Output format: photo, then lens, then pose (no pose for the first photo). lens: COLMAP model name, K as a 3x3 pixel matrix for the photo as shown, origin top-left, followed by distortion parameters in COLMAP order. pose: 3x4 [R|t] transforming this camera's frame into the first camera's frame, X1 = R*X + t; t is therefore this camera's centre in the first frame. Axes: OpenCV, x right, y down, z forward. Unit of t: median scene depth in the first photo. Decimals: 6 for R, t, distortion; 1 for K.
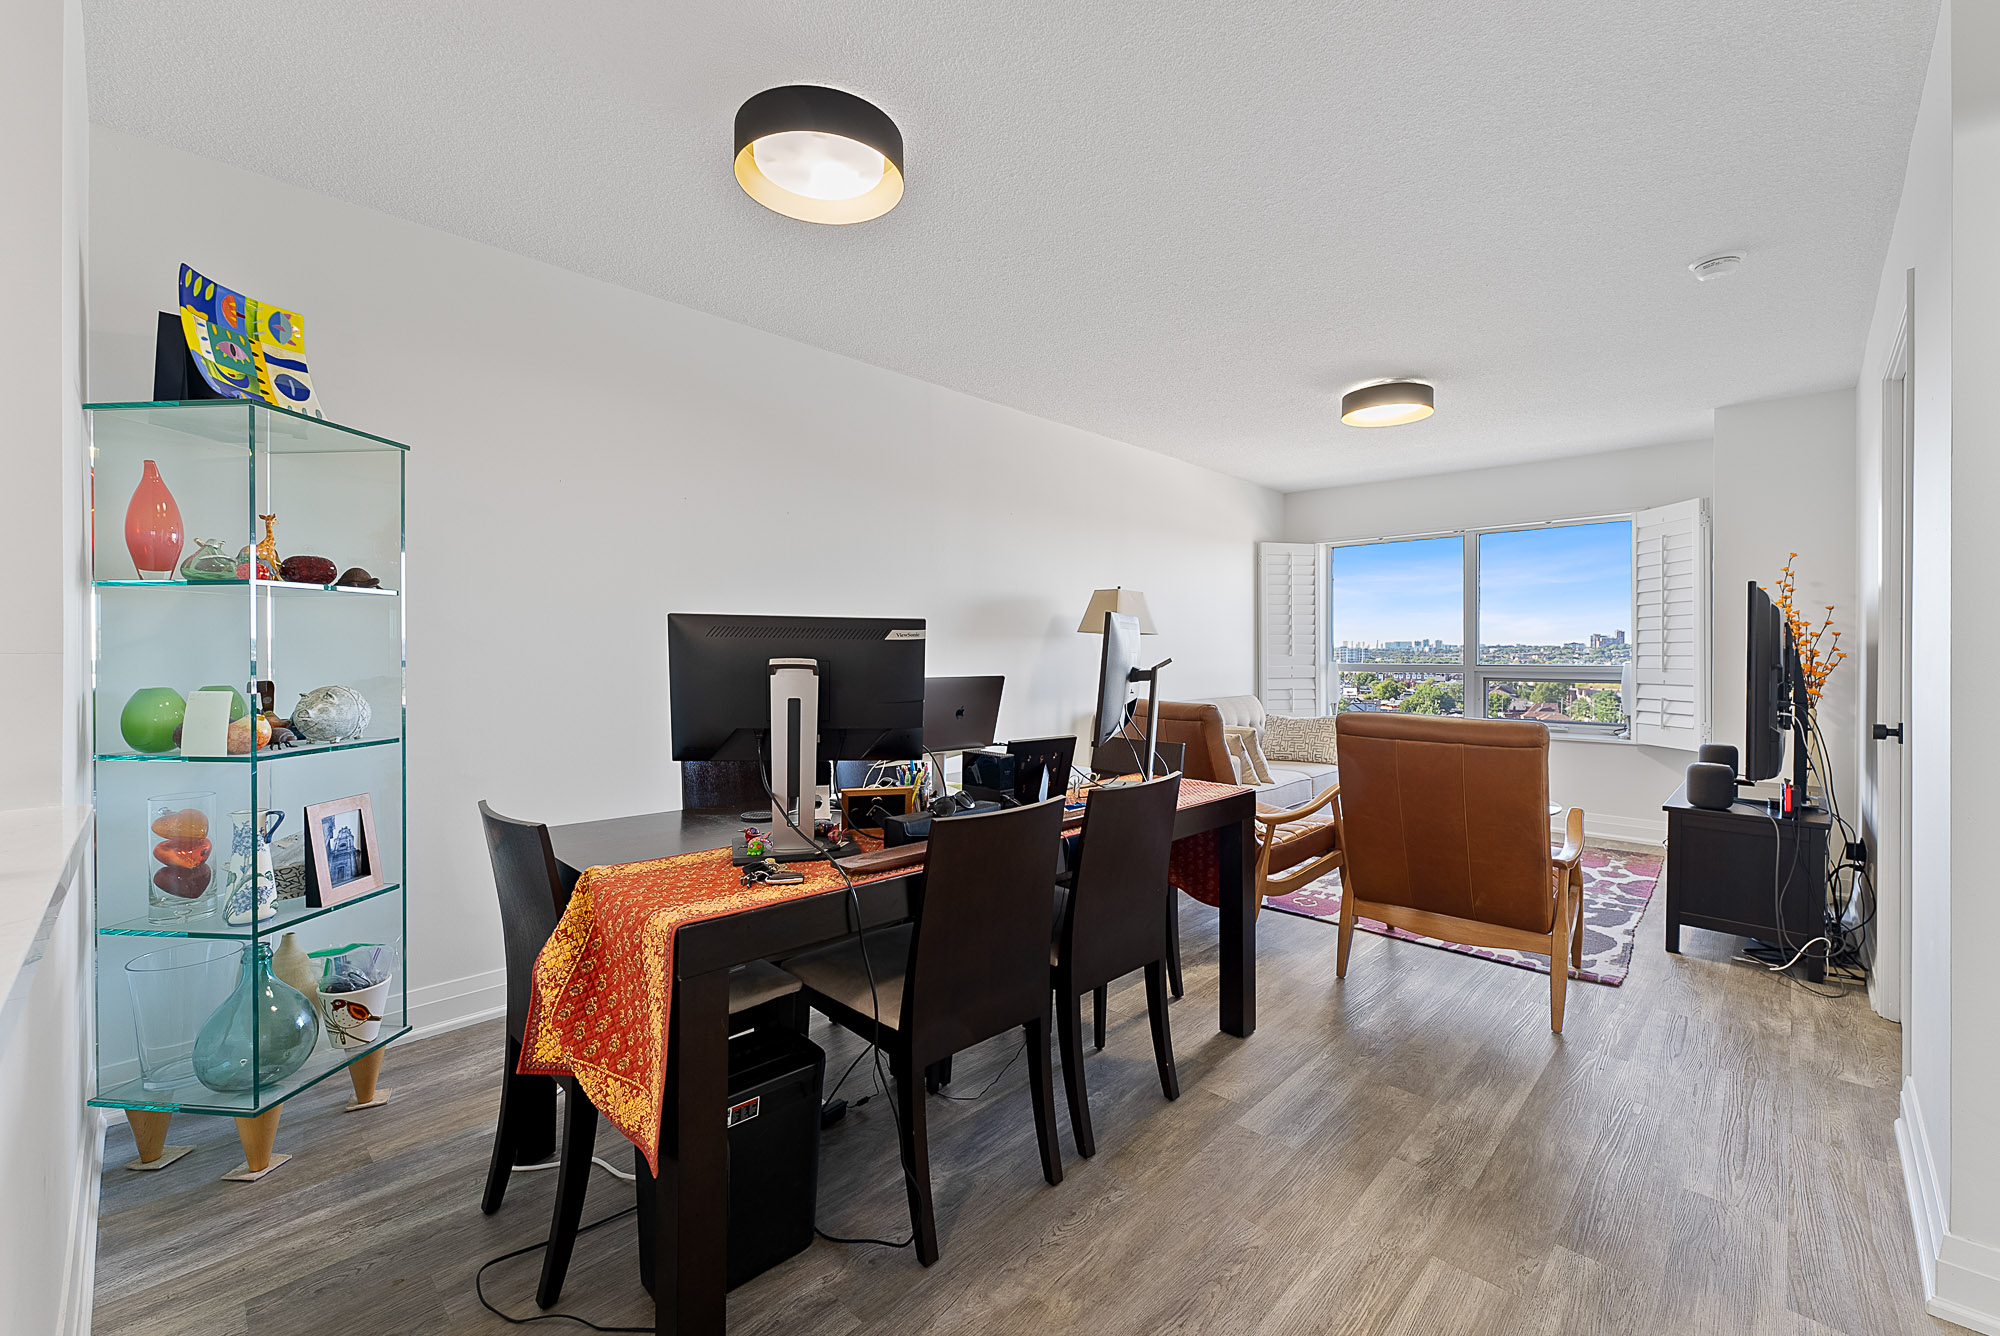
lens RADIAL K [[815.7, 0, 1002.9], [0, 815.7, 667.2], [0, 0, 1]] dist [0.005245, -0.000647]
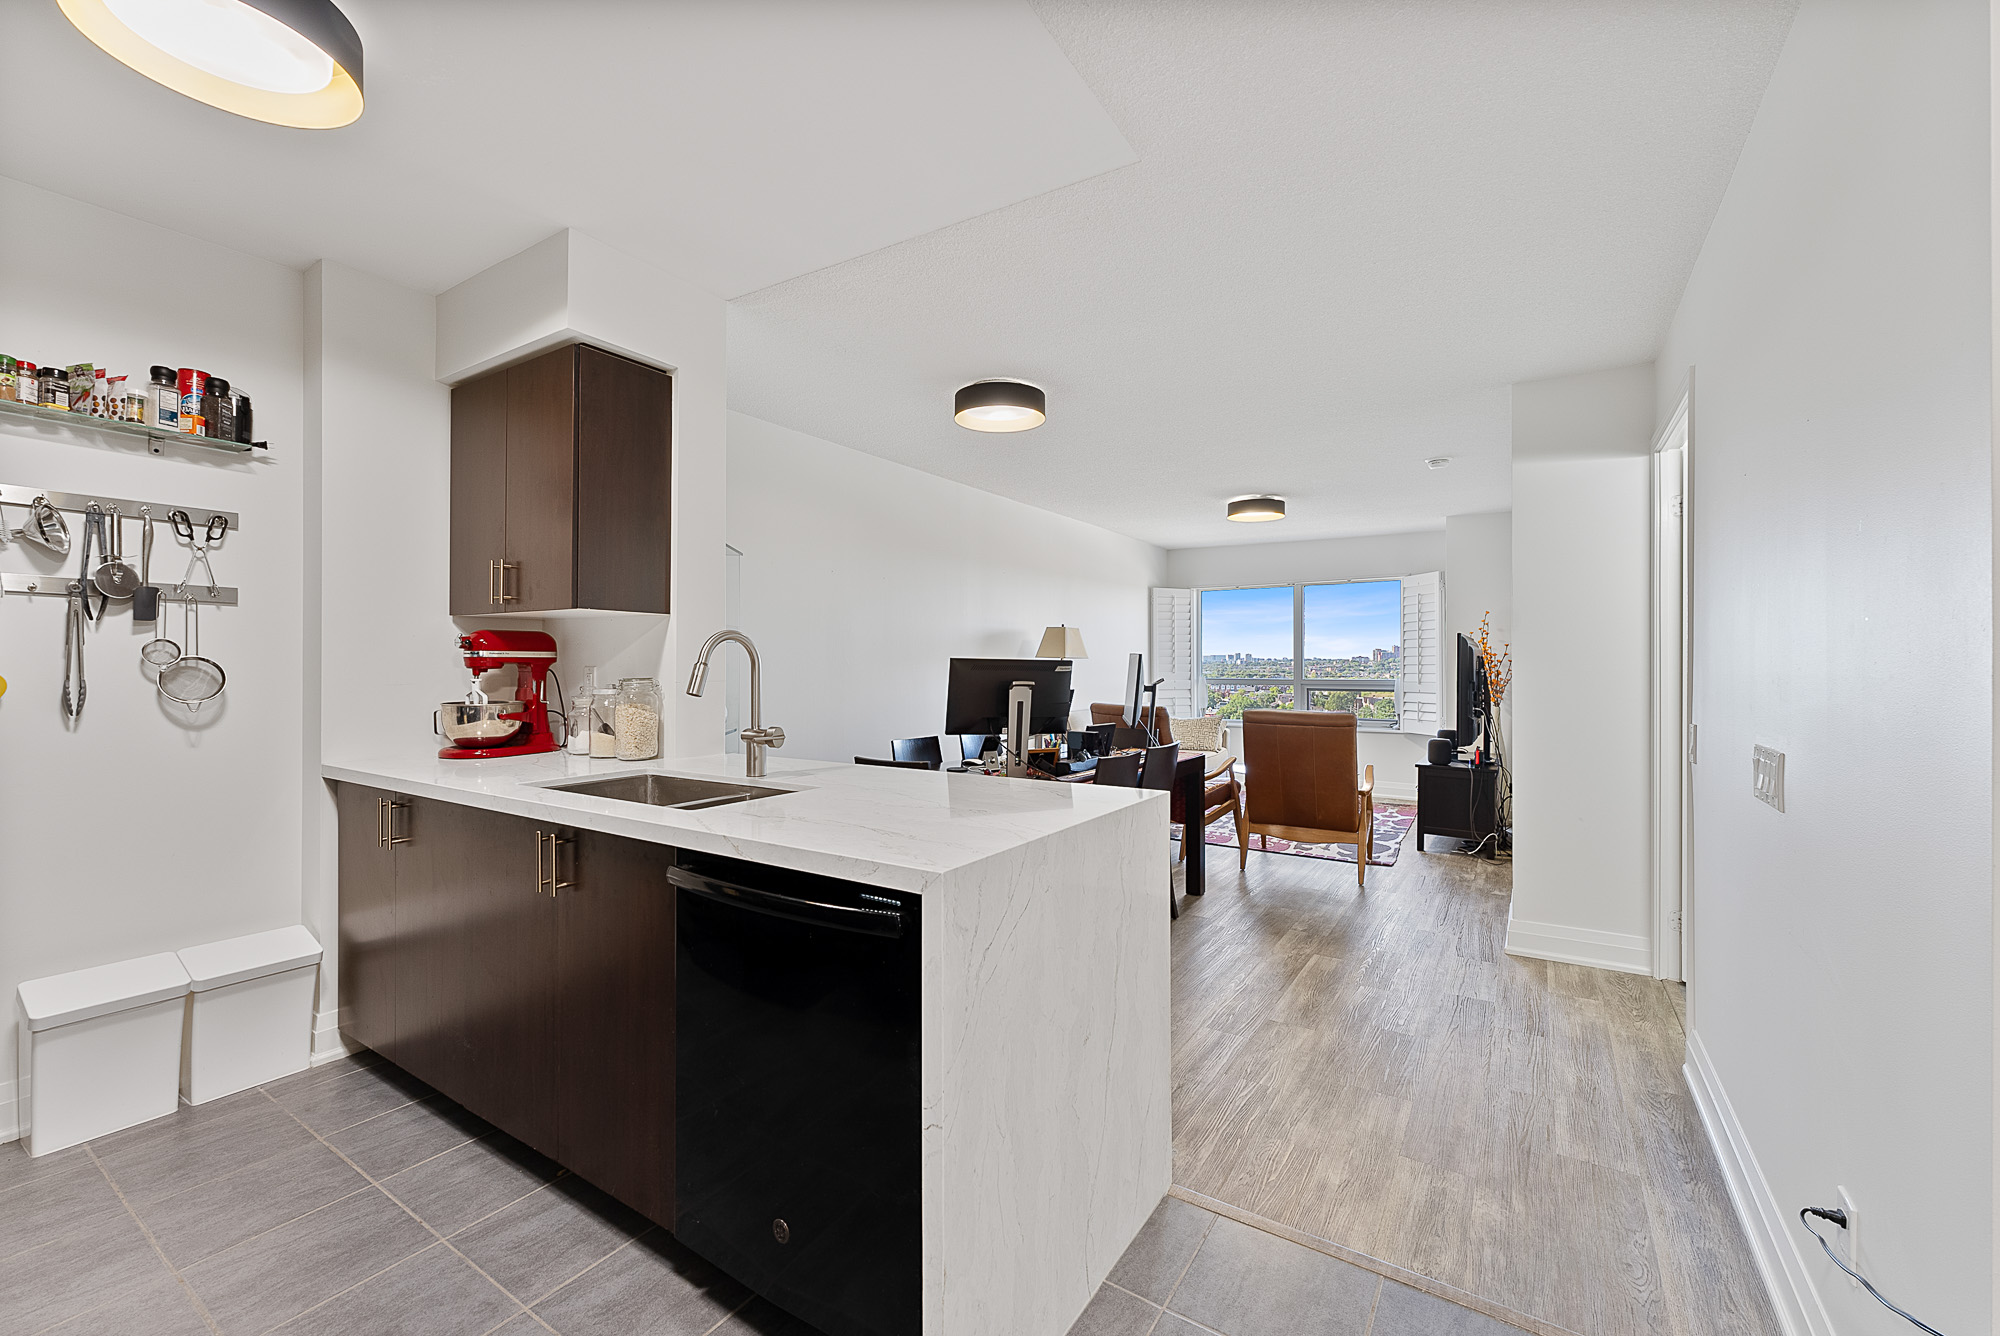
lens RADIAL K [[815.7, 0, 991.0], [0, 815.7, 677.3], [0, 0, 1]] dist [0.005245, -0.000647]
pose [[0.982851, -0.002302, 0.184385, -0.390443], [0.002808, 0.999993, -0.002483, -0.009079], [-0.184378, 0.002958, 0.982851, -0.532202]]
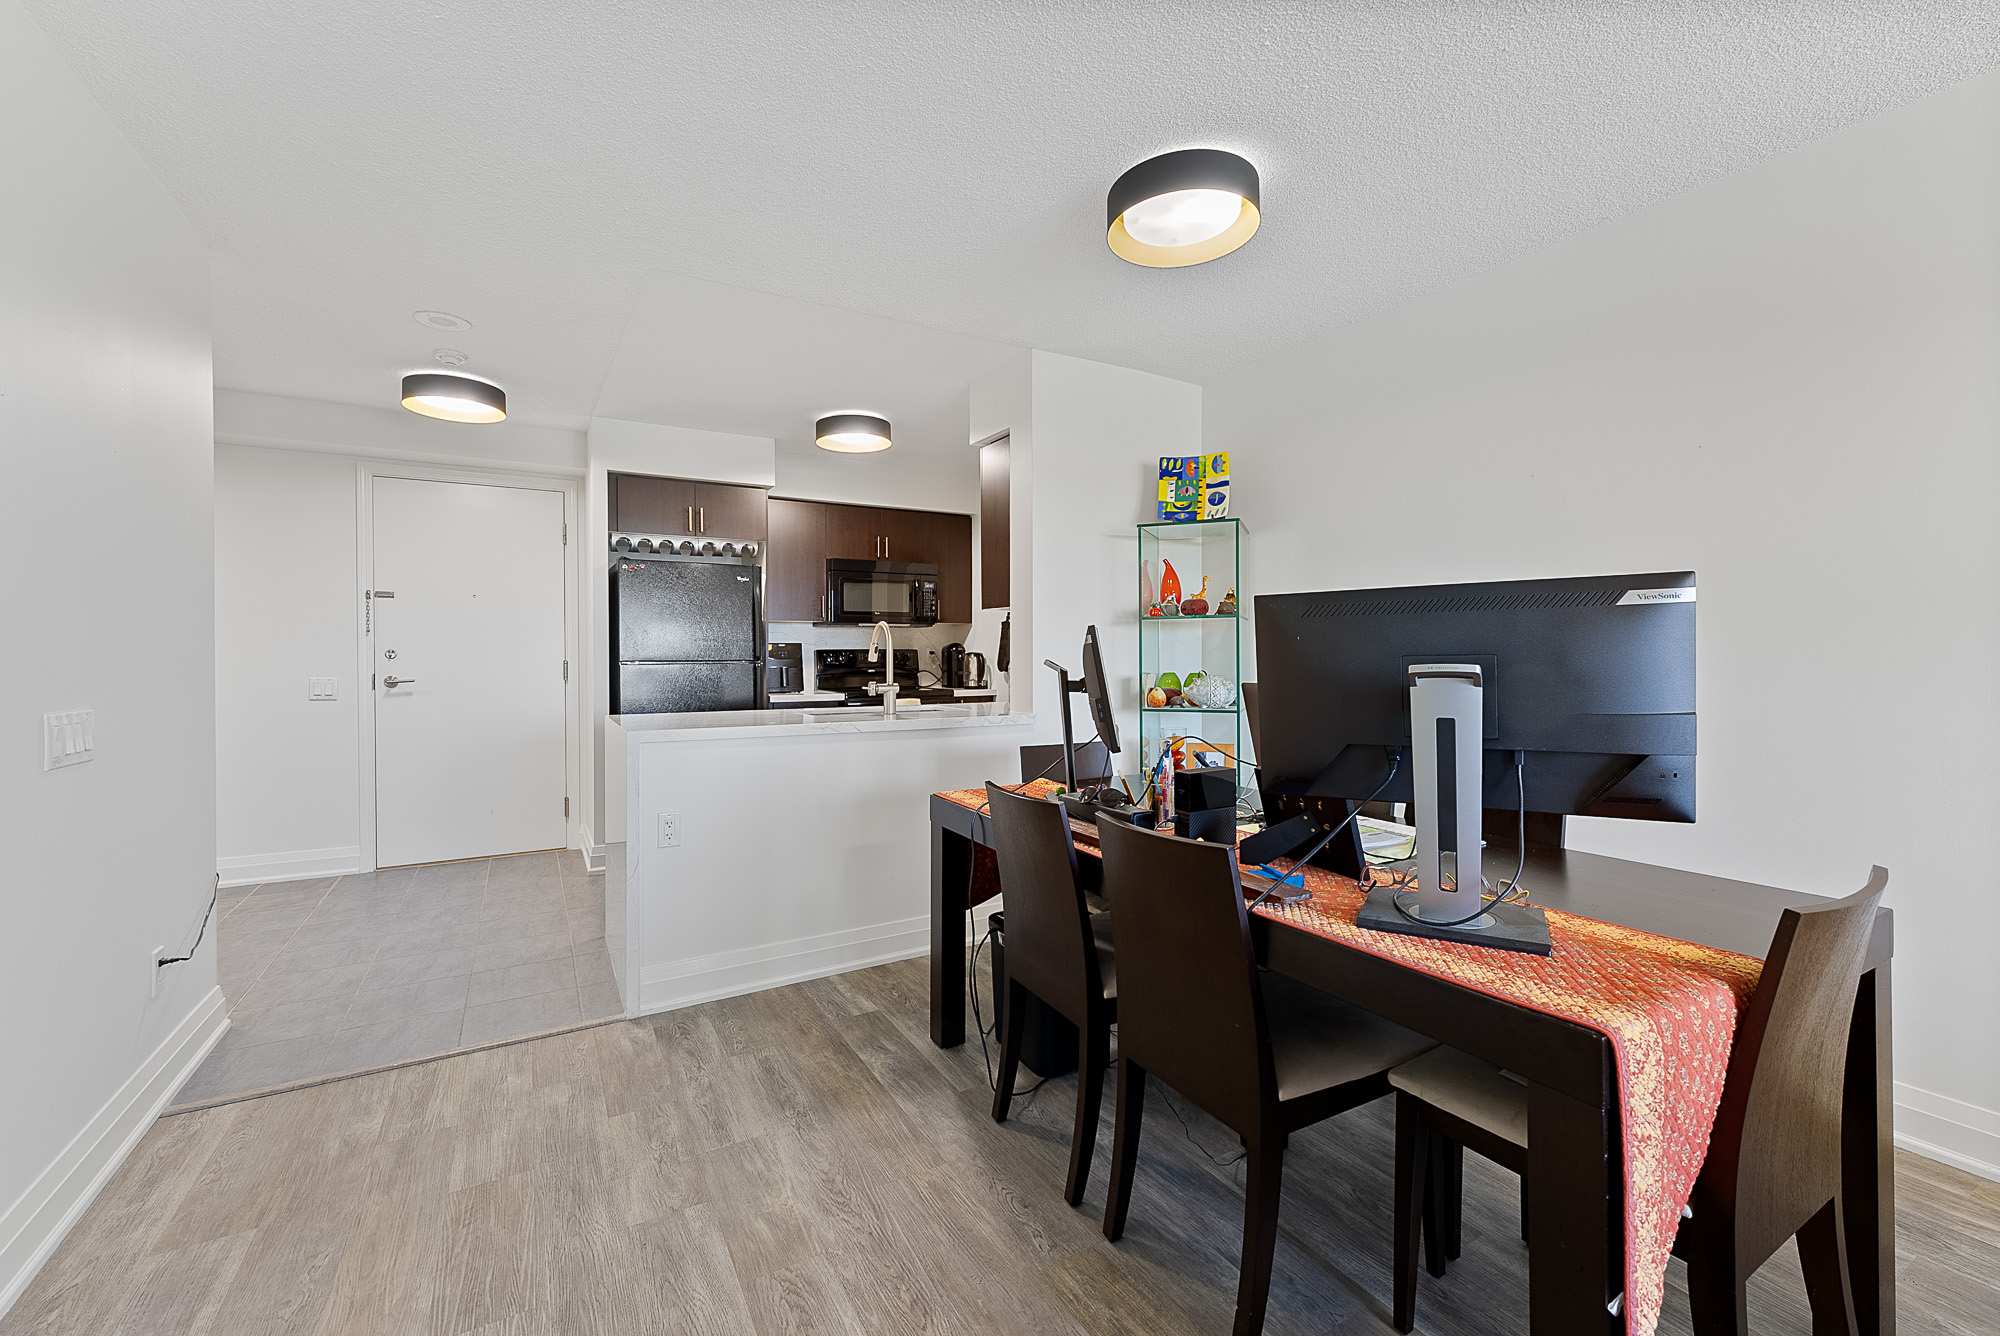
lens RADIAL K [[815.7, 0, 994.9], [0, 815.7, 653.4], [0, 0, 1]] dist [0.005245, -0.000647]
pose [[-0.275833, 0.003106, -0.961201, 0.978465], [-0.012097, 0.999904, 0.006703, -0.014671], [0.961129, 0.013476, -0.275769, 1.157126]]
